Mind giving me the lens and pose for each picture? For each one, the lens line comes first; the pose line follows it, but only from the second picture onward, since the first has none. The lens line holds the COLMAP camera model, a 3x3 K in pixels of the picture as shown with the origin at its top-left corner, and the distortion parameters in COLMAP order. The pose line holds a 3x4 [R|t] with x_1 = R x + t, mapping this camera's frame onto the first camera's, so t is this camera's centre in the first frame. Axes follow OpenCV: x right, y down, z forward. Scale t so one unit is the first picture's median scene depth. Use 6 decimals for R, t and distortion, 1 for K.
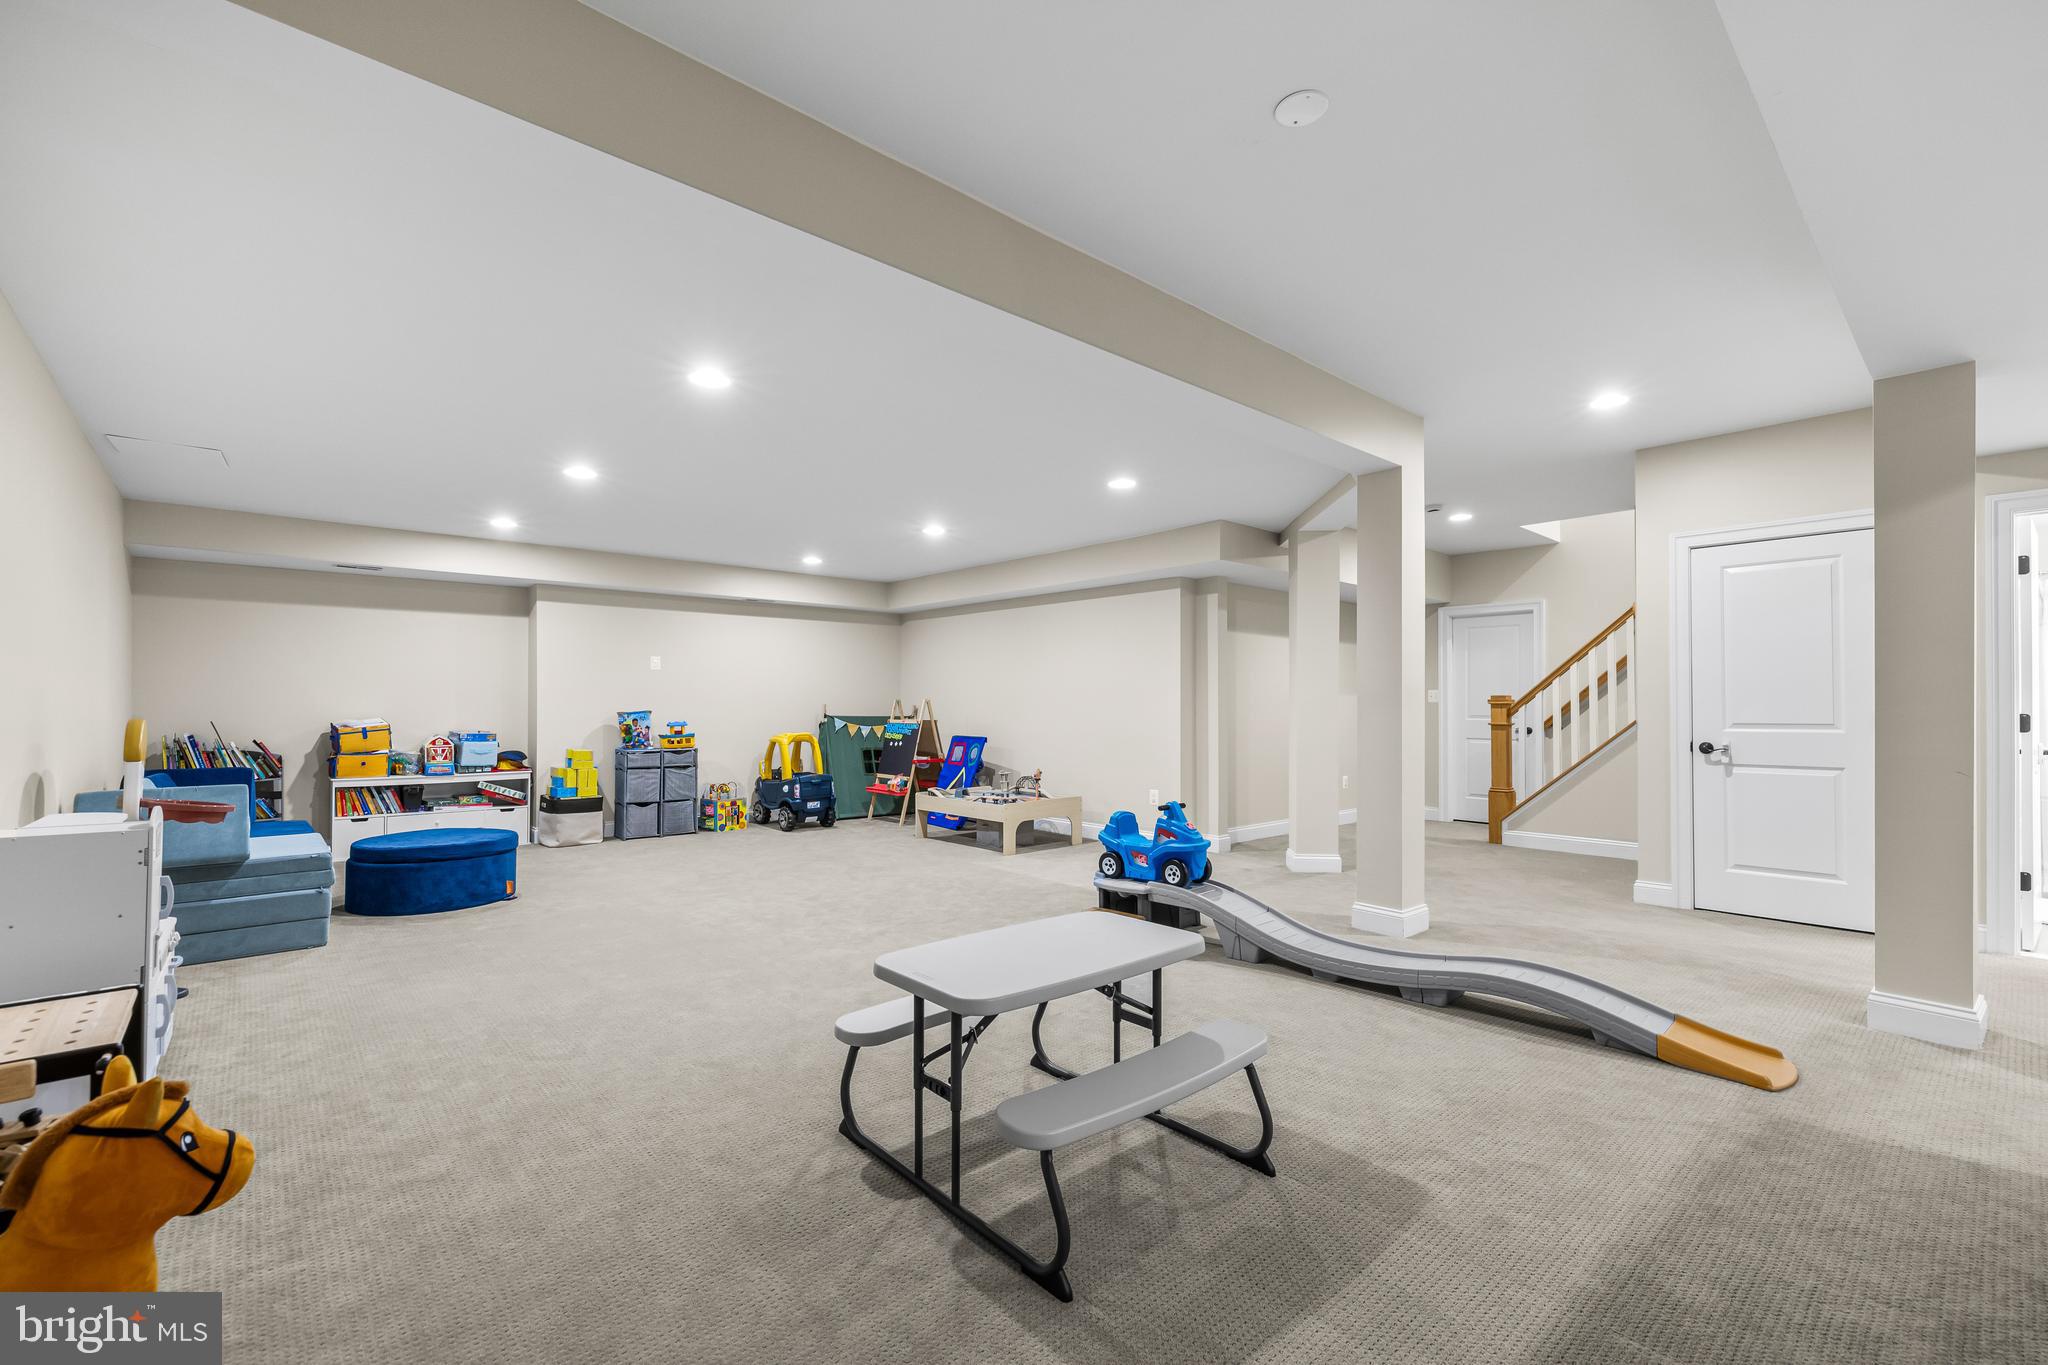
lens RADIAL K [[862.4, 0, 1023.6], [0, 862.4, 711.5], [0, 0, 1]] dist [0.000723, -0.000094]
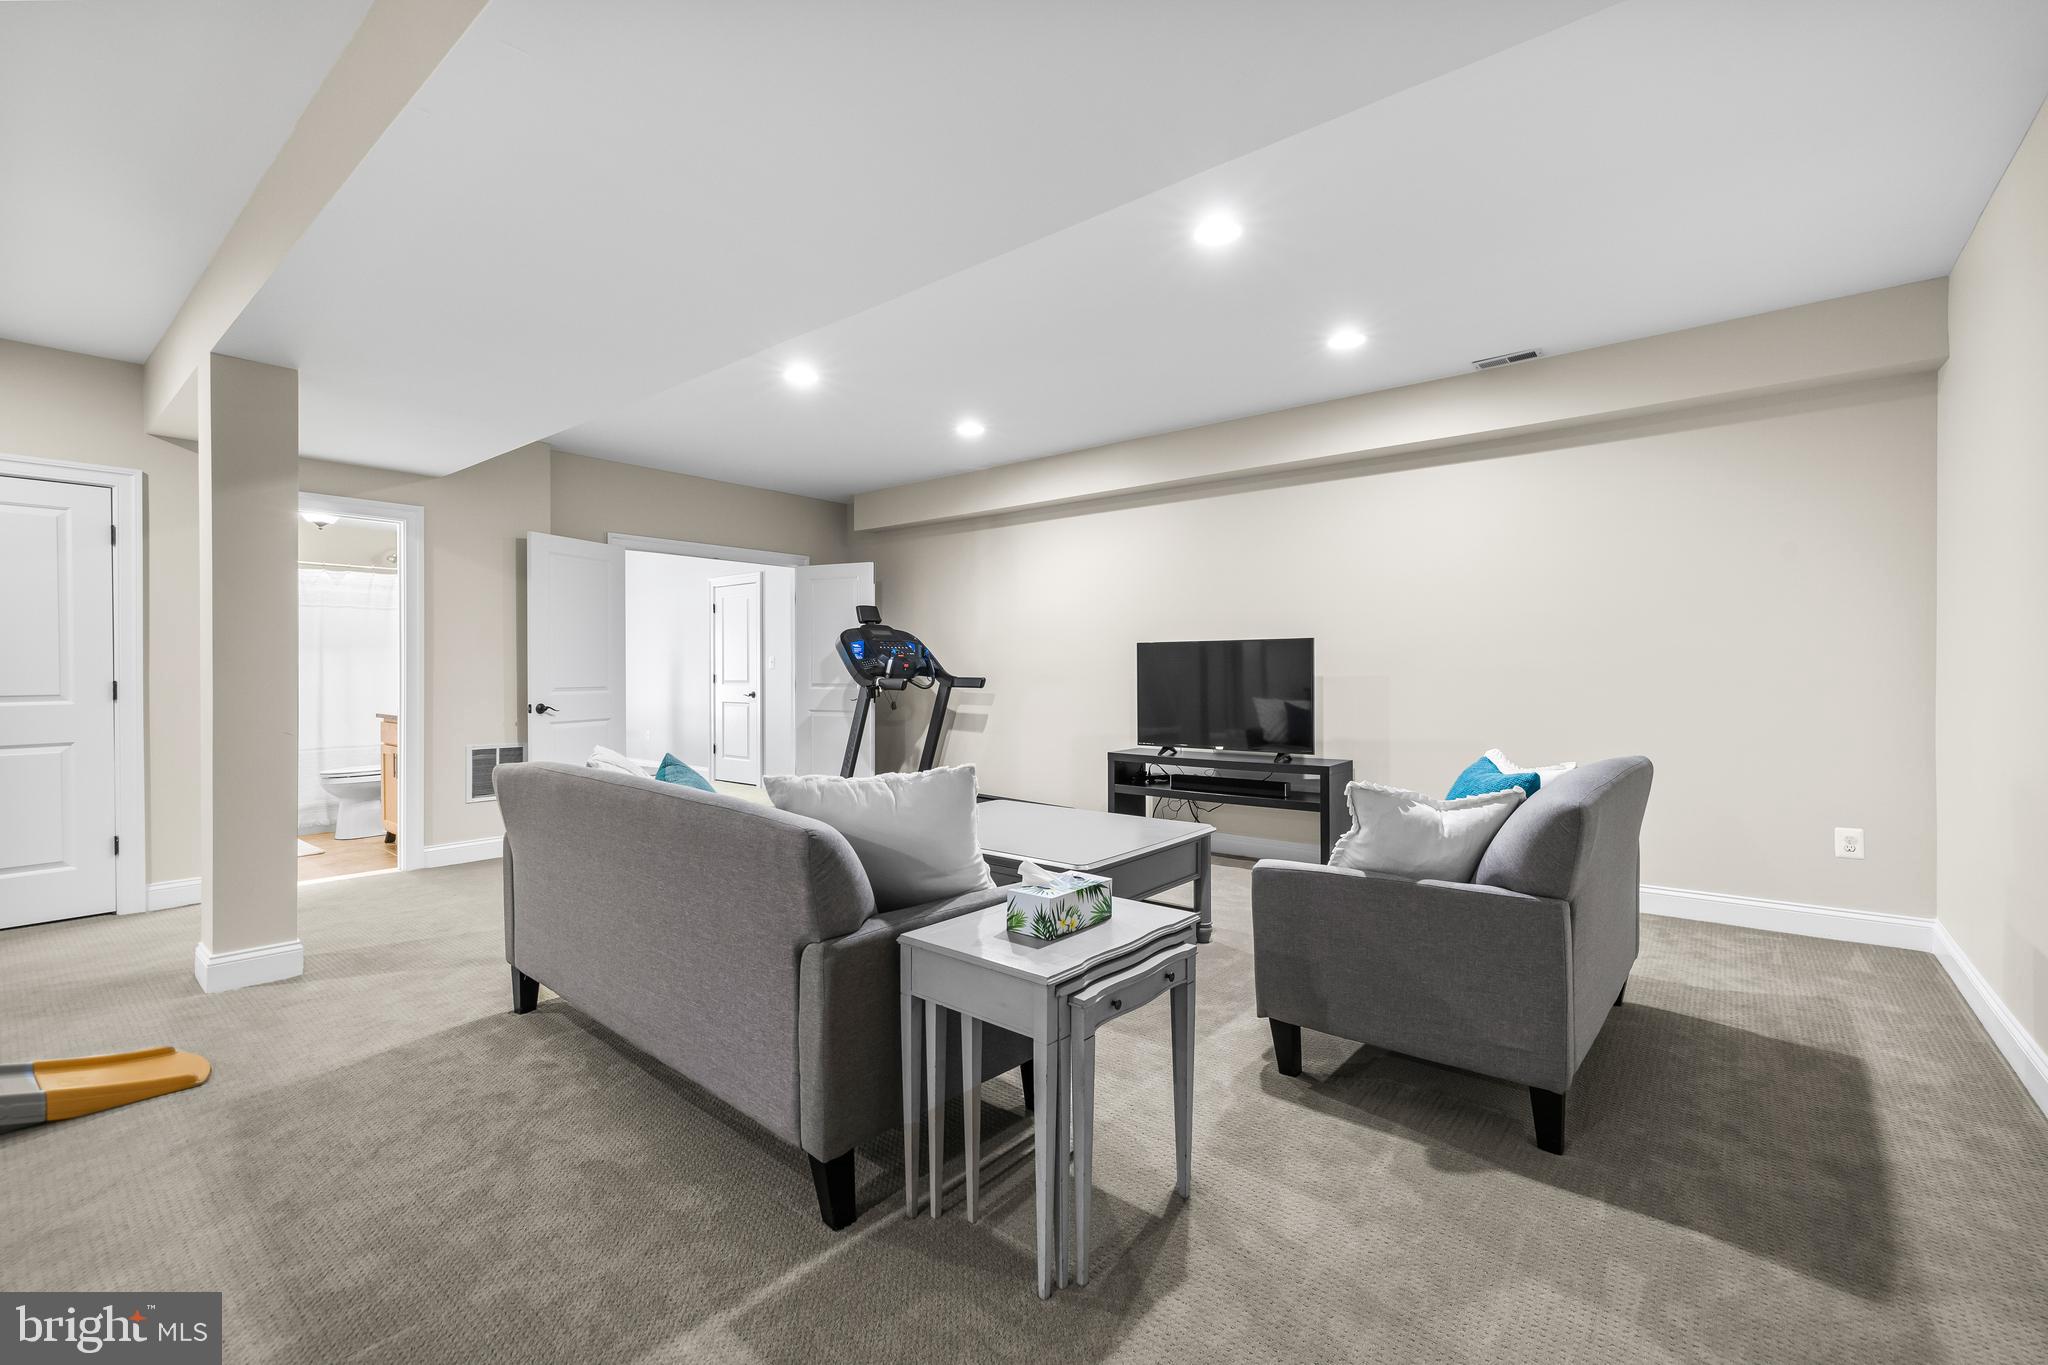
lens RADIAL K [[858.3, 0, 1025.8], [0, 858.3, 674.9], [0, 0, 1]] dist [0.002694, -0.000185]
pose [[-0.174656, 0.001991, 0.984627, -0.208297], [0.006705, 0.999977, -0.000833, 0.001811], [-0.984607, 0.006457, -0.174666, 0.275920]]
